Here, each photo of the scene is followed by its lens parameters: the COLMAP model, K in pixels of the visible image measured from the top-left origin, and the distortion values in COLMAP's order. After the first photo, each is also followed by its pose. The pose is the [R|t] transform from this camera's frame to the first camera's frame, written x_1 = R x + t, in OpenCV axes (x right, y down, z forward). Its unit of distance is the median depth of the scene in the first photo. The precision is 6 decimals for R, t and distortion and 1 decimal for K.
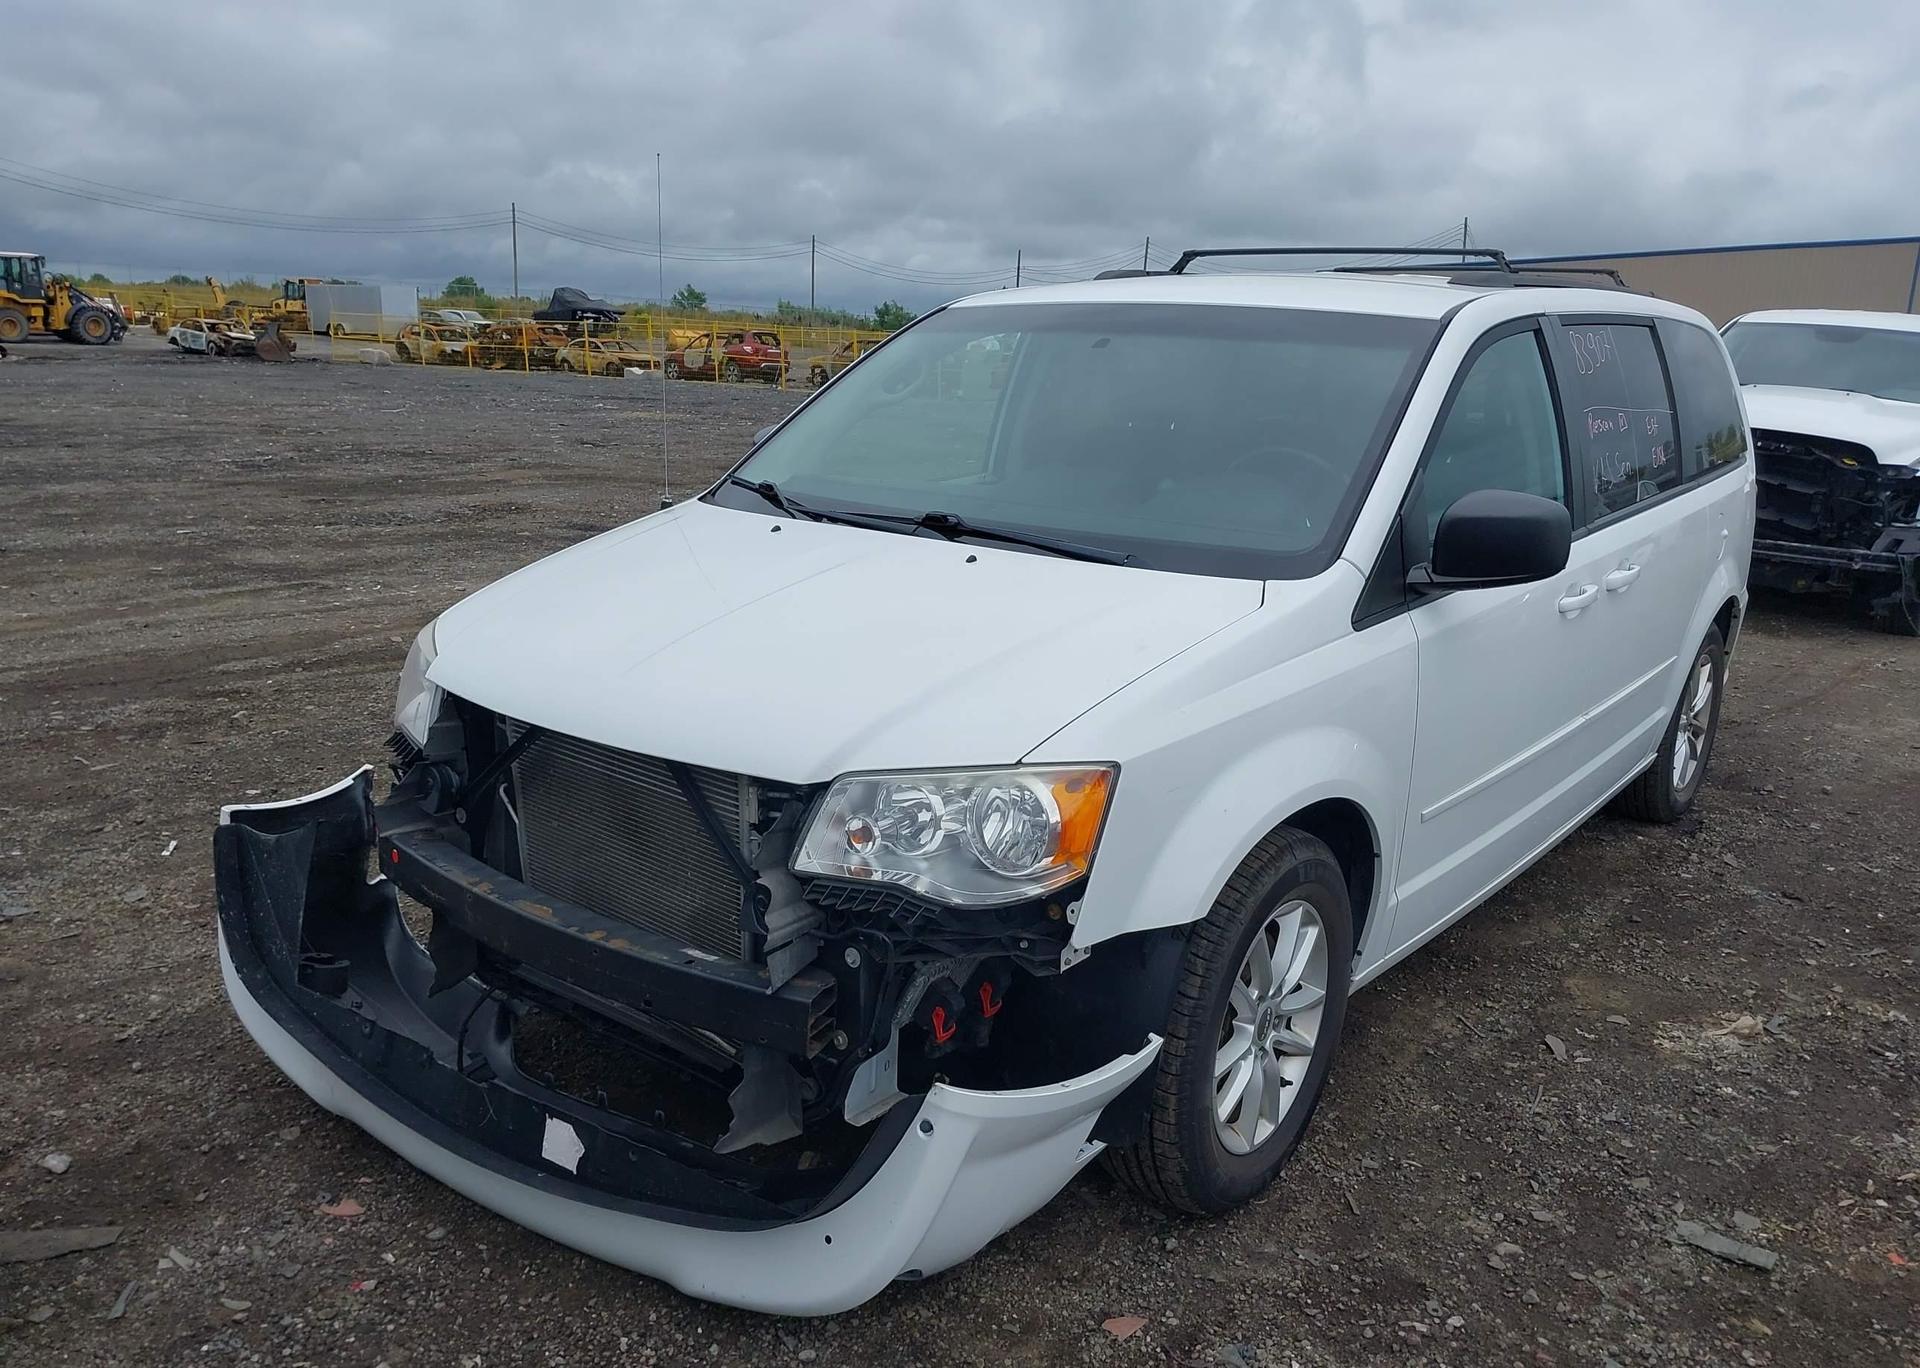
lens RADIAL K [[1586.6, 0, 960.8], [0, 1586.6, 689.1], [0, 0, 1]] dist [0.074253, -0.108997]
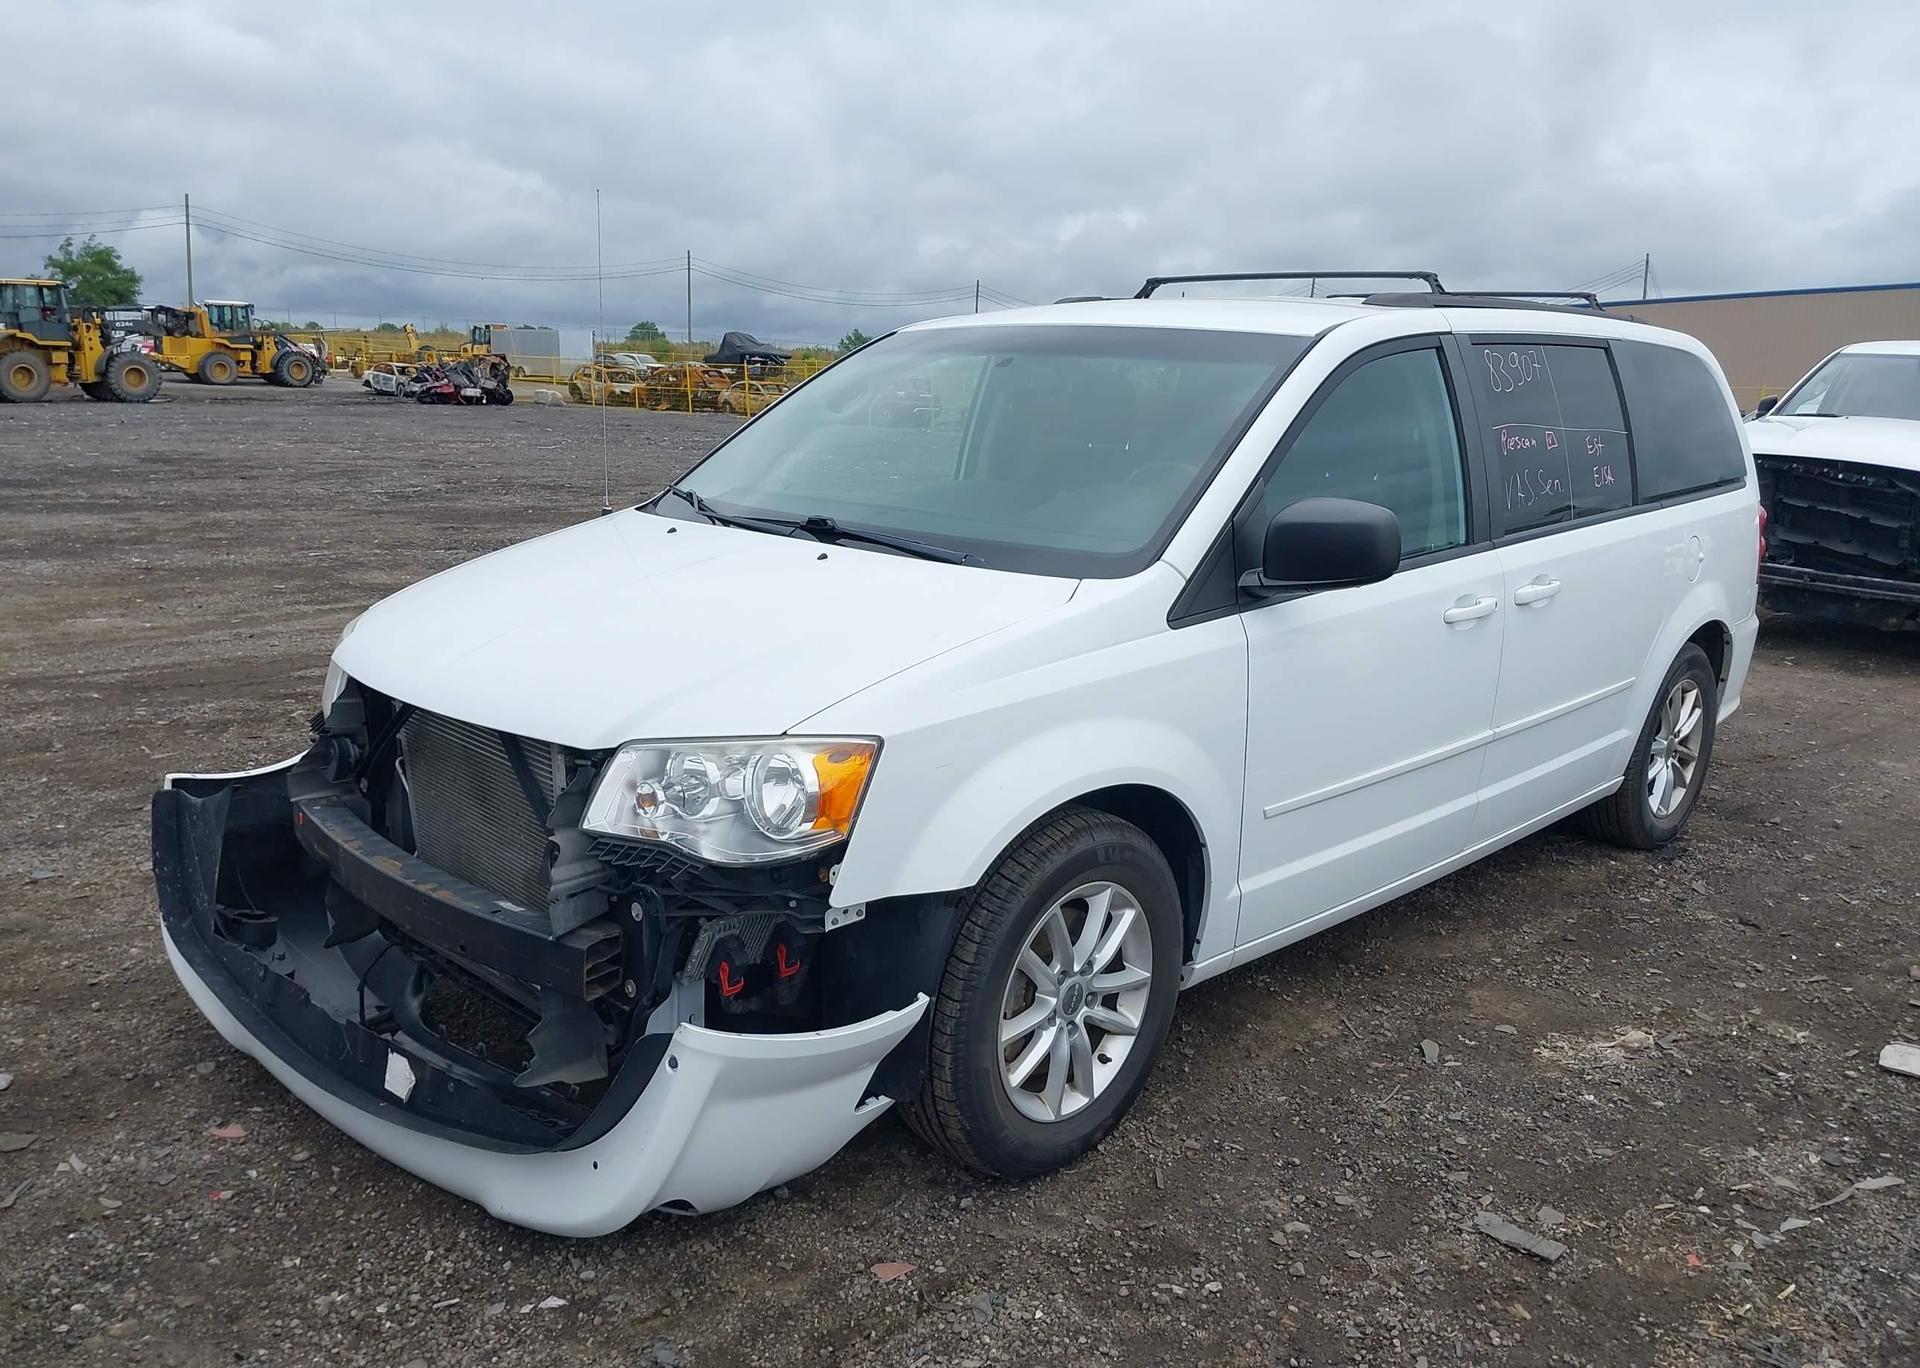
lens RADIAL K [[1592.5, 0, 960.0], [0, 1592.5, 684.0], [0, 0, 1]] dist [0.074335, -0.112558]
pose [[0.993590, 0.018351, -0.111546, 0.221660], [-0.021615, 0.999371, -0.028118, 0.032000], [0.110960, 0.030348, 0.993361, -0.057939]]
